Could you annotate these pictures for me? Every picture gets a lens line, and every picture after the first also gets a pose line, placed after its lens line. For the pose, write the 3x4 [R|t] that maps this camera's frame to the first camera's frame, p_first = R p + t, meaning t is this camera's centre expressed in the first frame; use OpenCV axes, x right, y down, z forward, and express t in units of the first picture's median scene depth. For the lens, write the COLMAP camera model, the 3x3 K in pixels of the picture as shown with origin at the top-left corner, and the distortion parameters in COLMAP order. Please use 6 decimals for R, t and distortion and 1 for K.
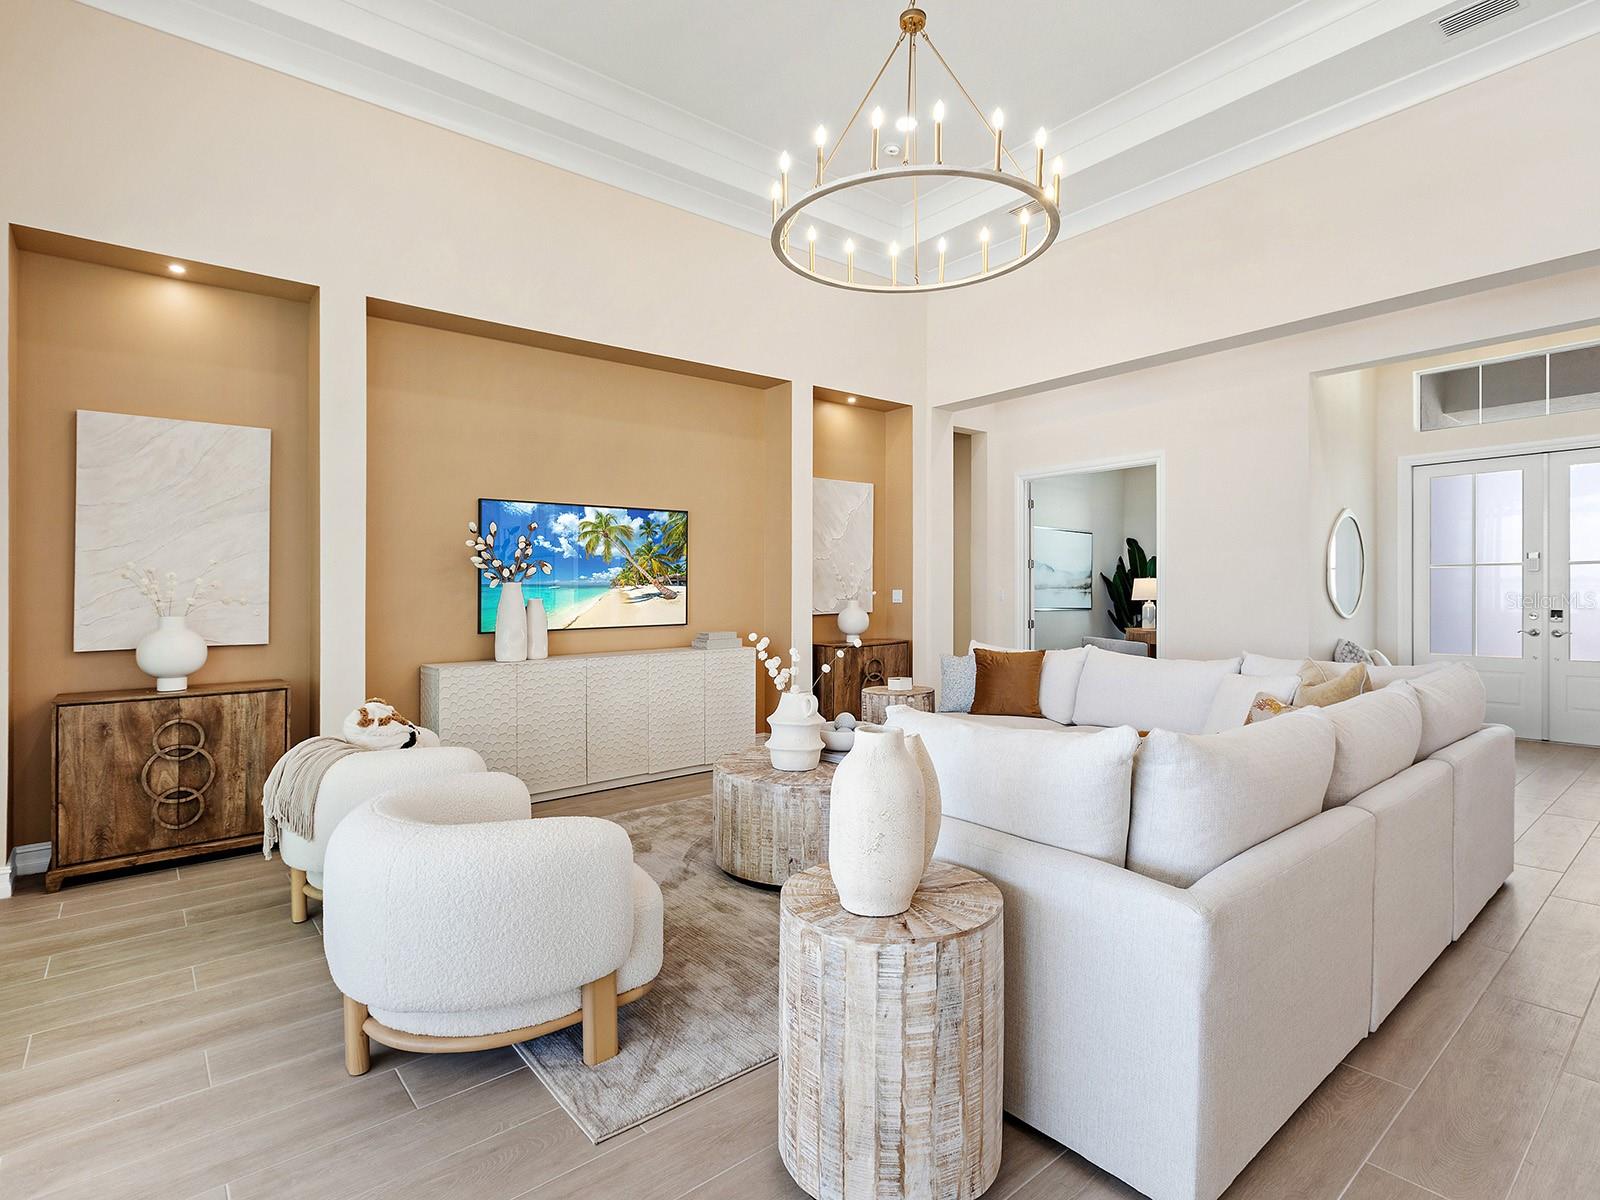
lens RADIAL K [[813.0, 0, 803.0], [0, 813.0, 591.7], [0, 0, 1]] dist [0.000141, 0.000101]
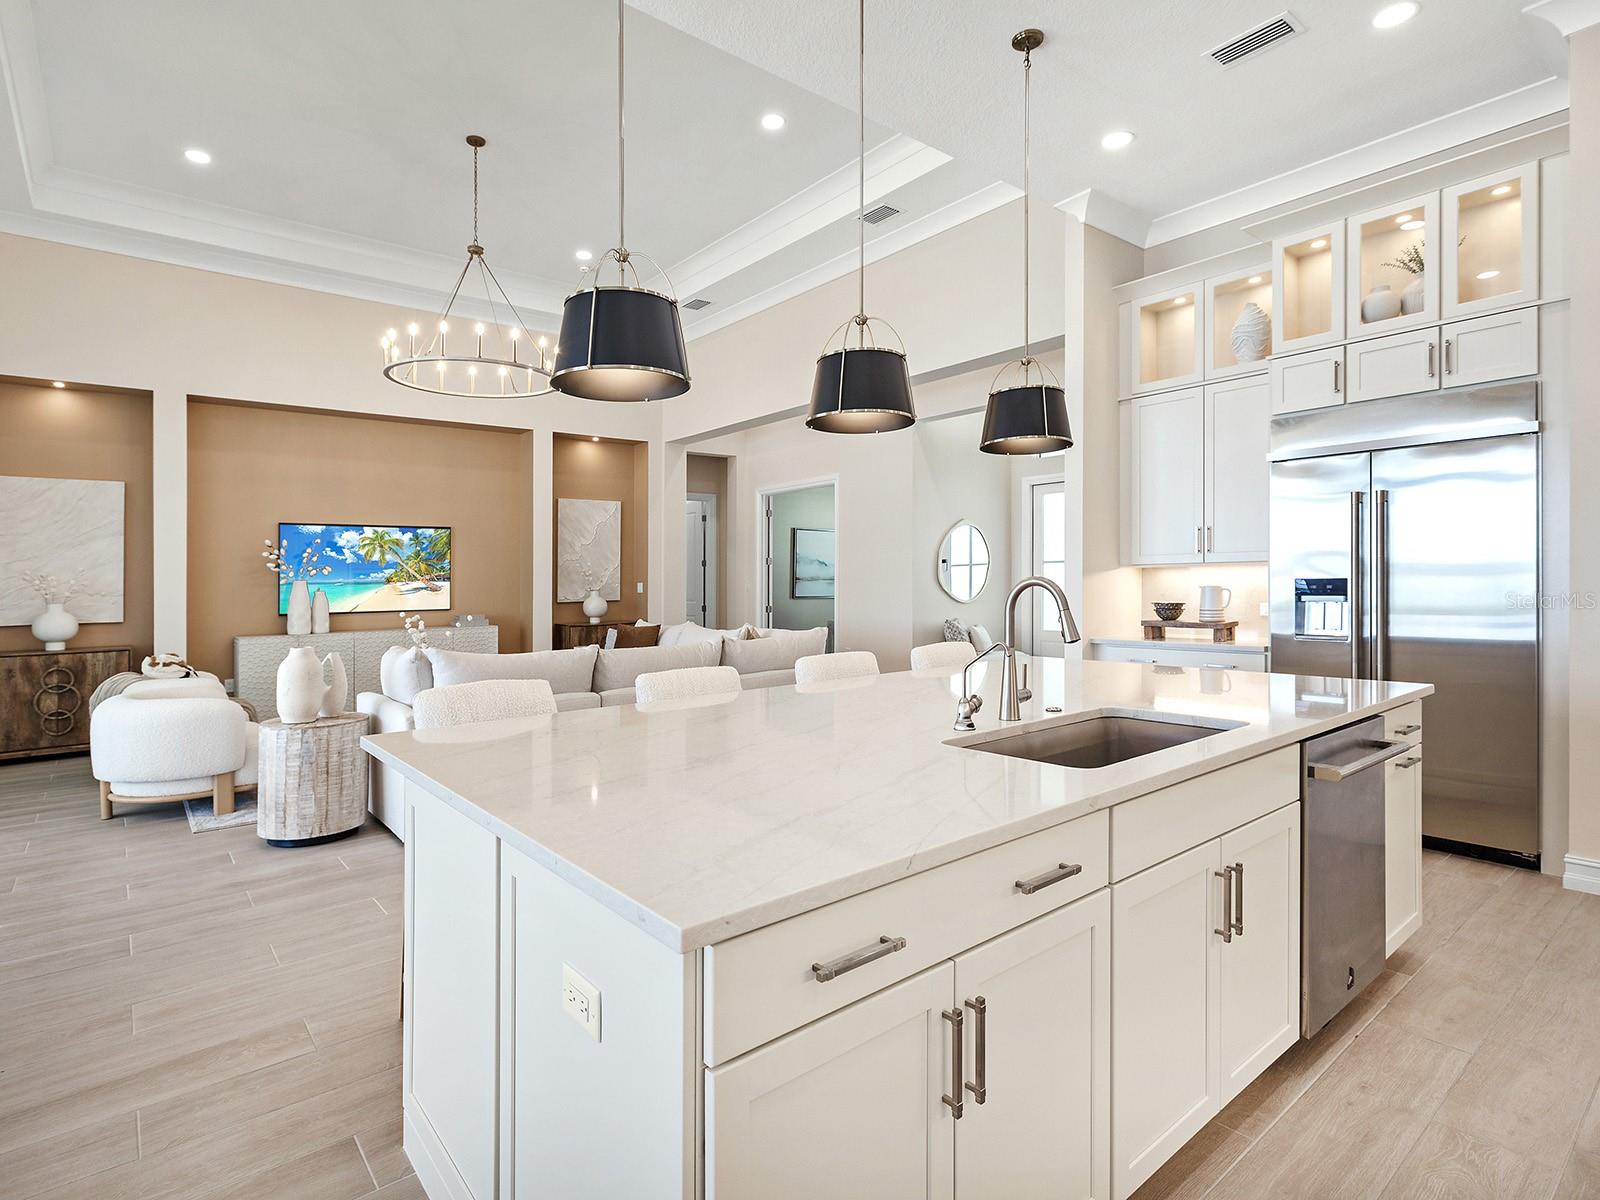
lens RADIAL K [[837.2, 0, 781.5], [0, 837.2, 580.6], [0, 0, 1]] dist [0.000502, 0.000551]
pose [[0.999864, -0.005468, -0.015540, 0.516287], [0.005451, 0.999984, -0.001139, -0.004935], [0.015546, 0.001054, 0.999879, -0.475969]]
